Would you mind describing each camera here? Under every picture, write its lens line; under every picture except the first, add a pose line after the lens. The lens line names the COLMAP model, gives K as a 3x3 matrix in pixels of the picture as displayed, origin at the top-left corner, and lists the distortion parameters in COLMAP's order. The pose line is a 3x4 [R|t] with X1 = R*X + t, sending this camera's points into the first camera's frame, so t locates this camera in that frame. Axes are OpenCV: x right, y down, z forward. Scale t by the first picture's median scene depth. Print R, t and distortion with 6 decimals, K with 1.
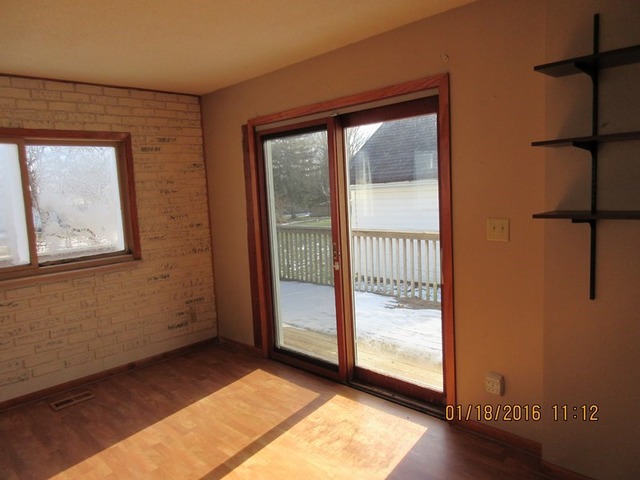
lens RADIAL K [[477.2, 0, 319.5], [0, 477.2, 237.0], [0, 0, 1]] dist [0.004557, 0.003670]
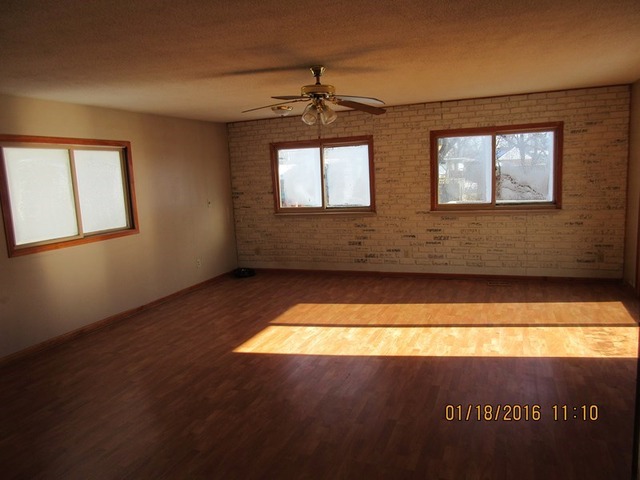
lens RADIAL K [[477.2, 0, 321.0], [0, 477.2, 238.8], [0, 0, 1]] dist [0.004557, 0.003670]
pose [[0.419100, 0.162977, -0.893193, 0.635955], [-0.072259, 0.986624, 0.146120, -0.022958], [0.905060, 0.003302, 0.425270, -0.280507]]
